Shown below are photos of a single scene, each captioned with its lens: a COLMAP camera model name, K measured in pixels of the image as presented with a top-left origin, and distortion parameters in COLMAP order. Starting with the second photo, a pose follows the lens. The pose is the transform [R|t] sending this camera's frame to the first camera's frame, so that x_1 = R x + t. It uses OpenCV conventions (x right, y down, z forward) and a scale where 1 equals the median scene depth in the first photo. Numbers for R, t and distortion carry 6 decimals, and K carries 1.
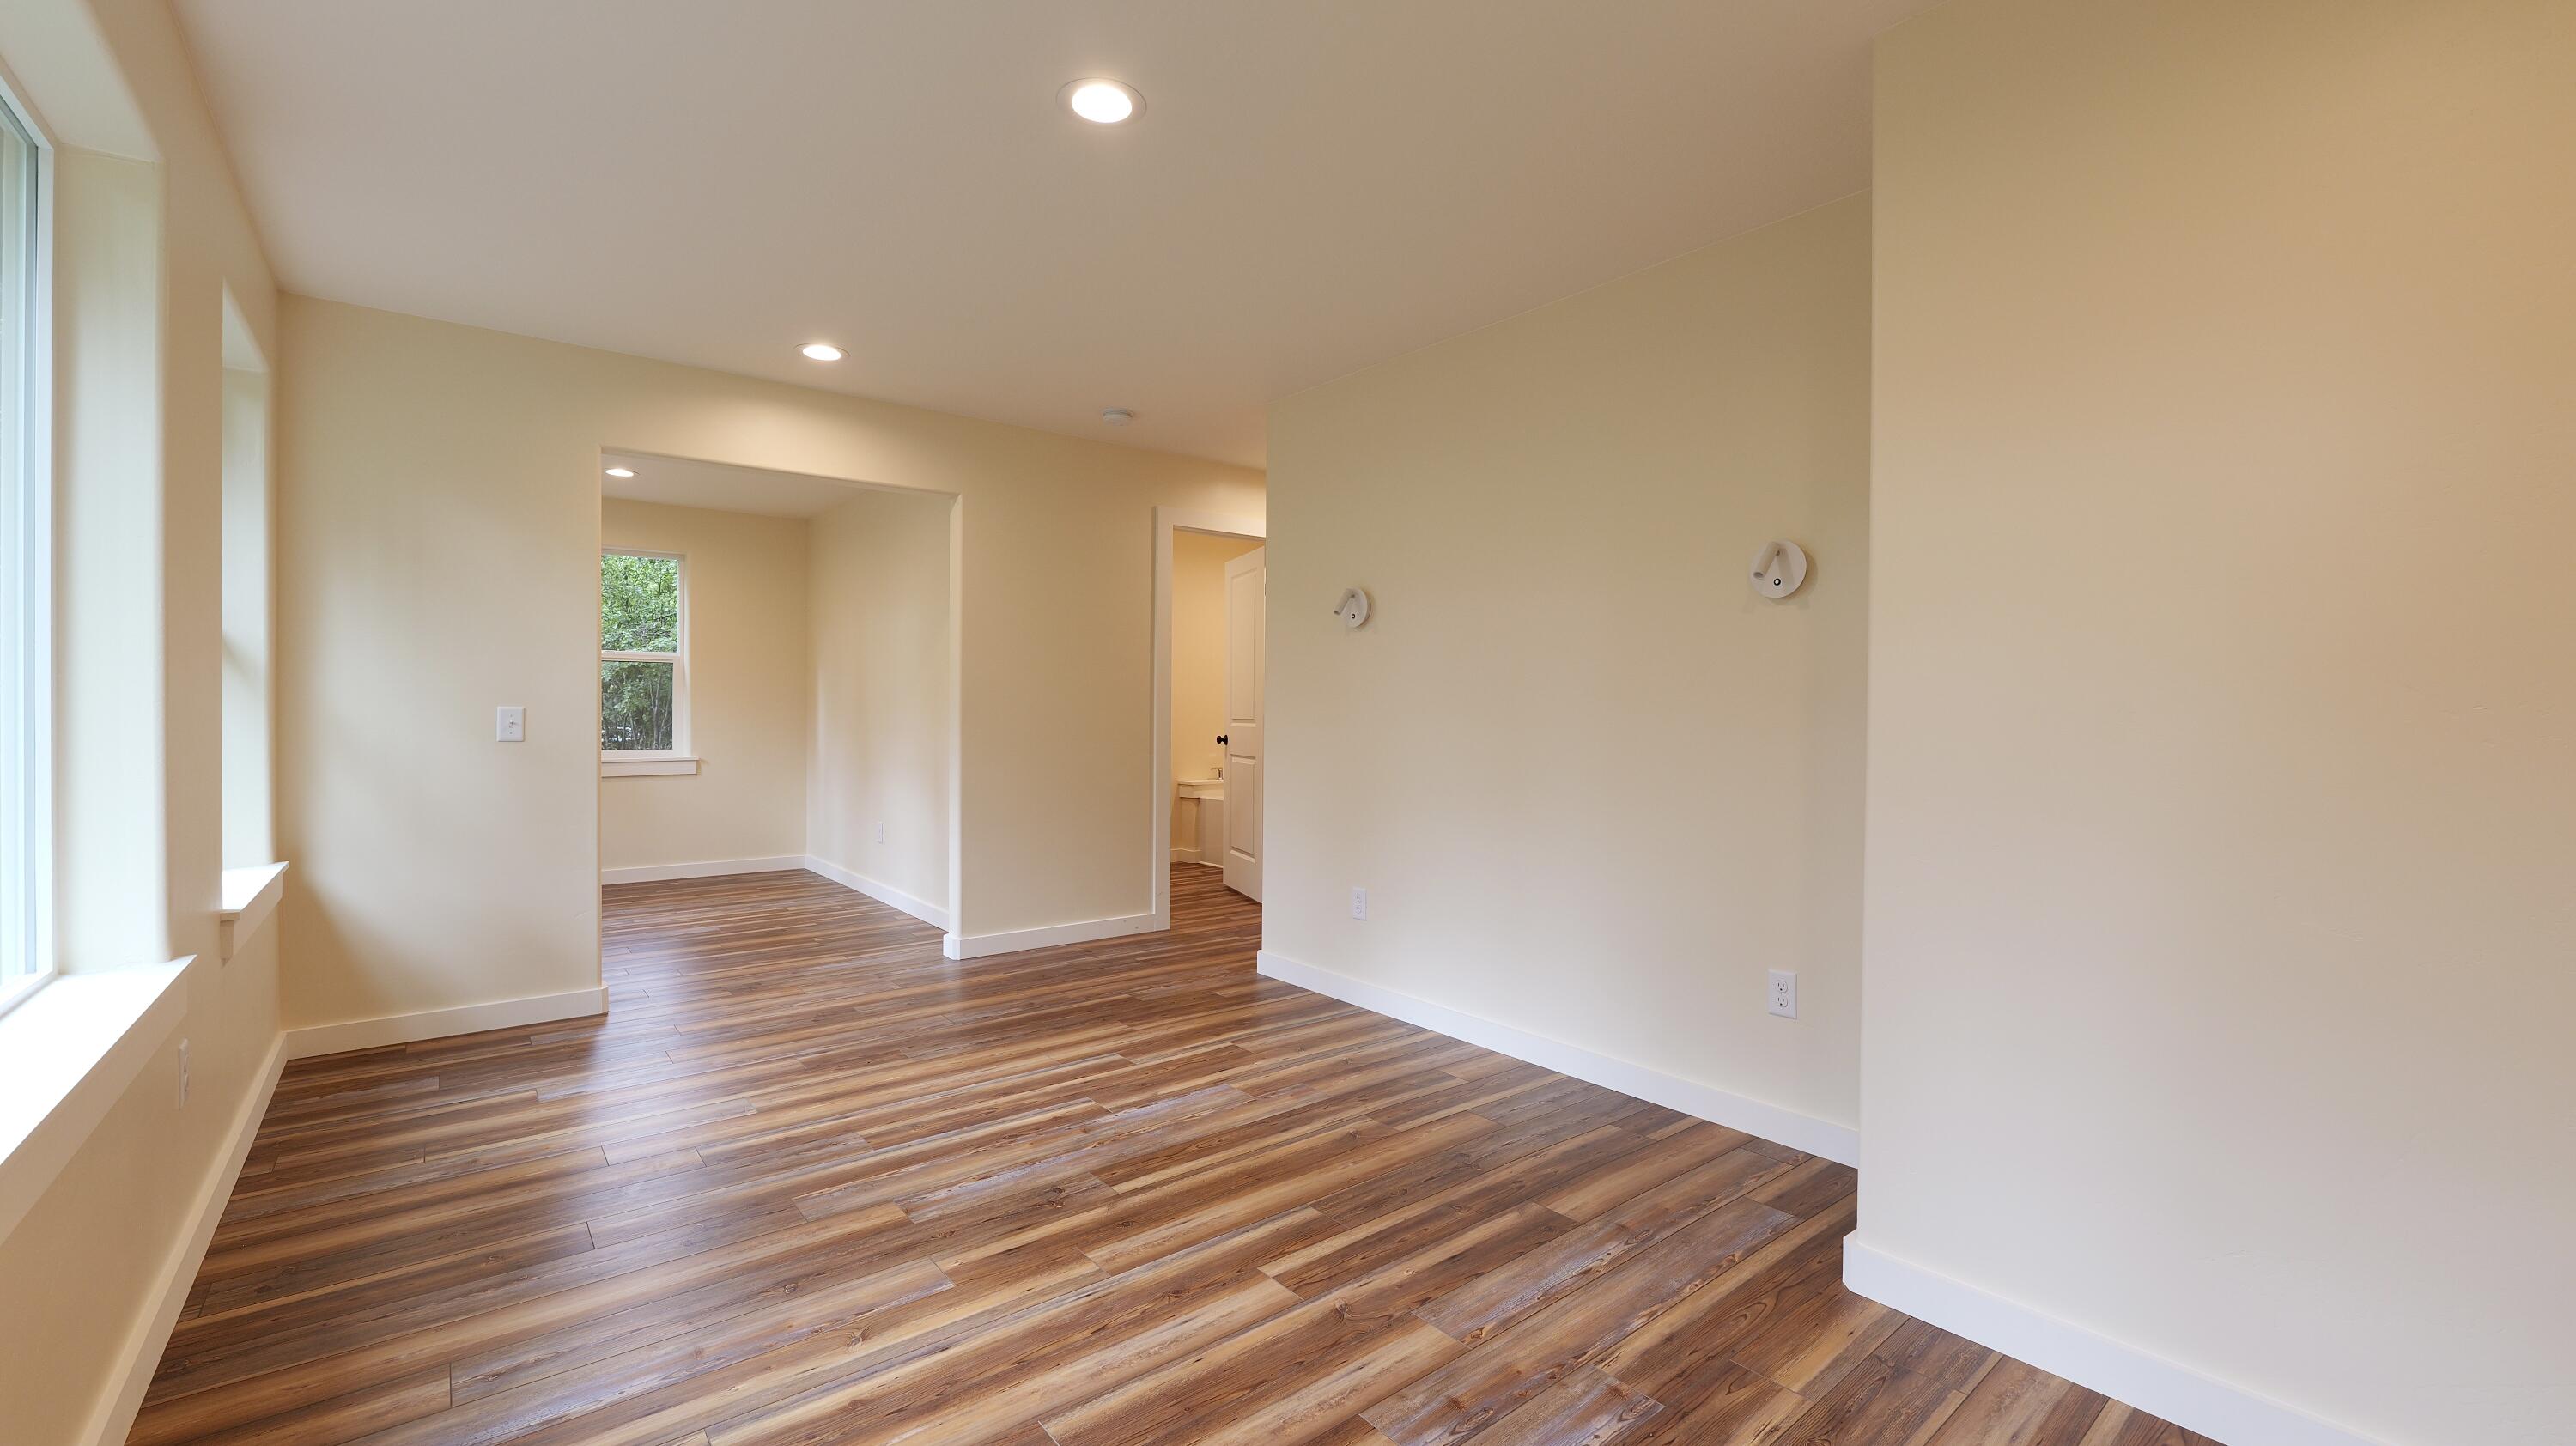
lens RADIAL K [[1043.6, 0, 1277.3], [0, 1043.6, 722.0], [0, 0, 1]] dist [-0.011970, -0.000158]
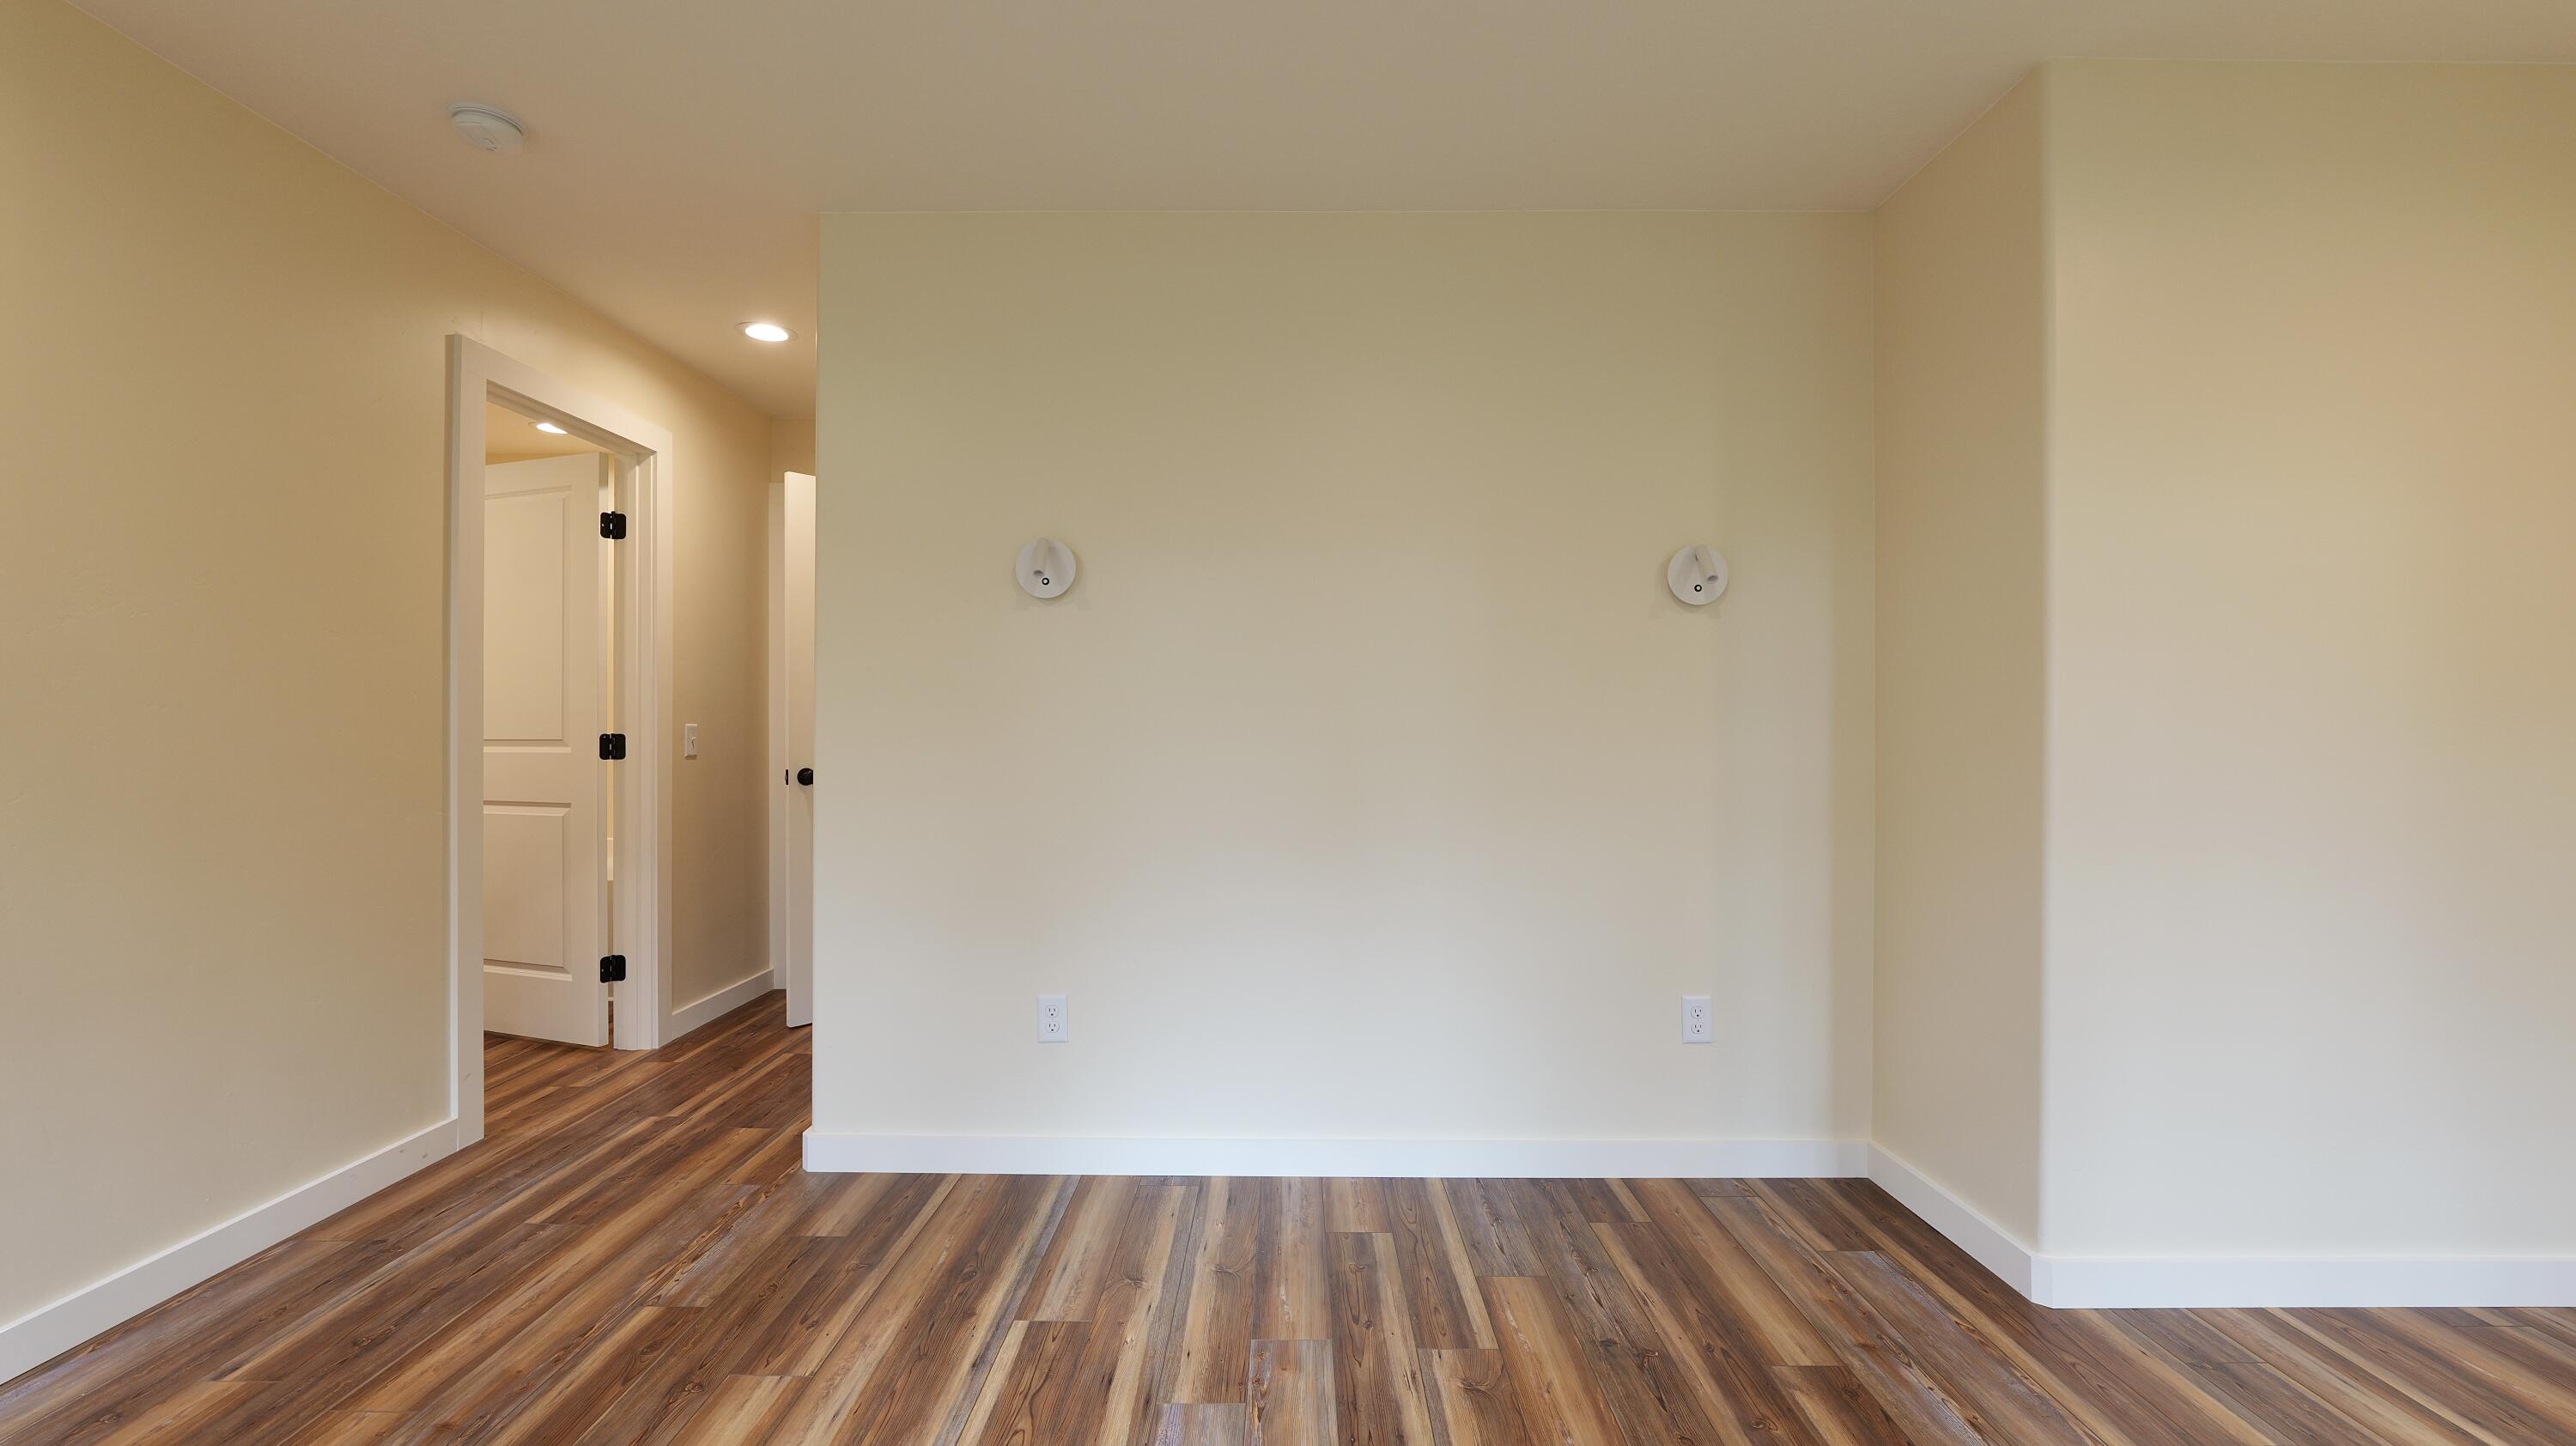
lens RADIAL K [[1043.6, 0, 1285.7], [0, 1043.6, 721.6], [0, 0, 1]] dist [-0.011970, -0.000158]
pose [[0.630124, 0.003332, 0.776488, -0.415722], [0.008953, 0.999893, -0.011556, -0.004006], [-0.776443, 0.014233, 0.630026, 0.577028]]
